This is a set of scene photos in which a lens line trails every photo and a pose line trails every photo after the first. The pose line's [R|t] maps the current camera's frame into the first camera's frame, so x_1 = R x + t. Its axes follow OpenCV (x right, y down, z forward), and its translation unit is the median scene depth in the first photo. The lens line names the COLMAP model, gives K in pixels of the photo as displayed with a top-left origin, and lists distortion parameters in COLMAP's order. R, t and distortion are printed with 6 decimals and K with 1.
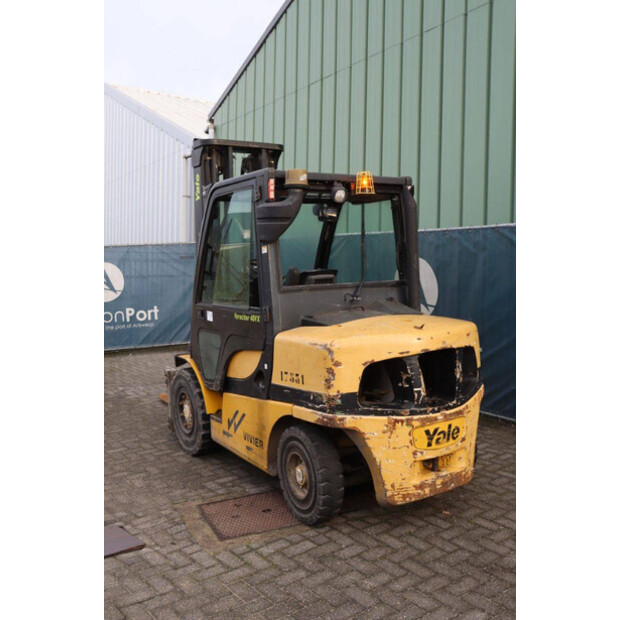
lens RADIAL K [[594.5, 0, 310.0], [0, 594.5, 310.0], [0, 0, 1]] dist [-0.016420, -0.369486]
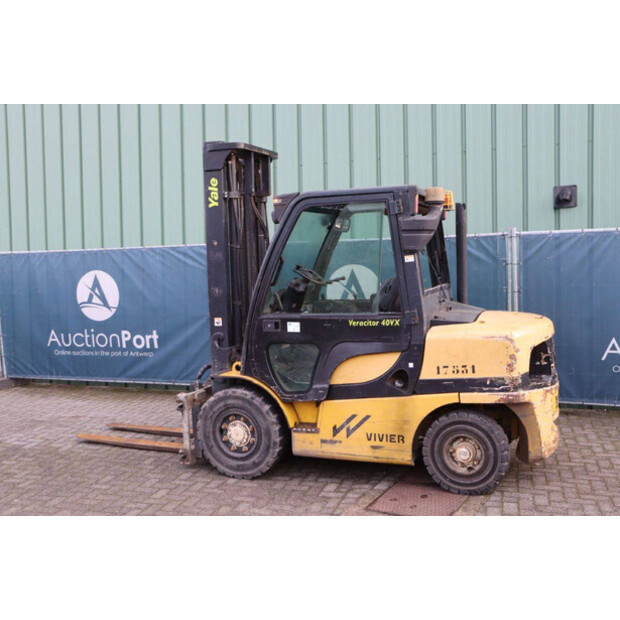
lens RADIAL K [[647.4, 0, 297.0], [0, 647.4, 307.9], [0, 0, 1]] dist [-0.077985, 0.025997]
pose [[0.824154, -0.052019, 0.563972, -0.945590], [0.067984, 0.997660, -0.007326, -0.015921], [-0.562271, 0.044379, 0.825761, 0.140283]]
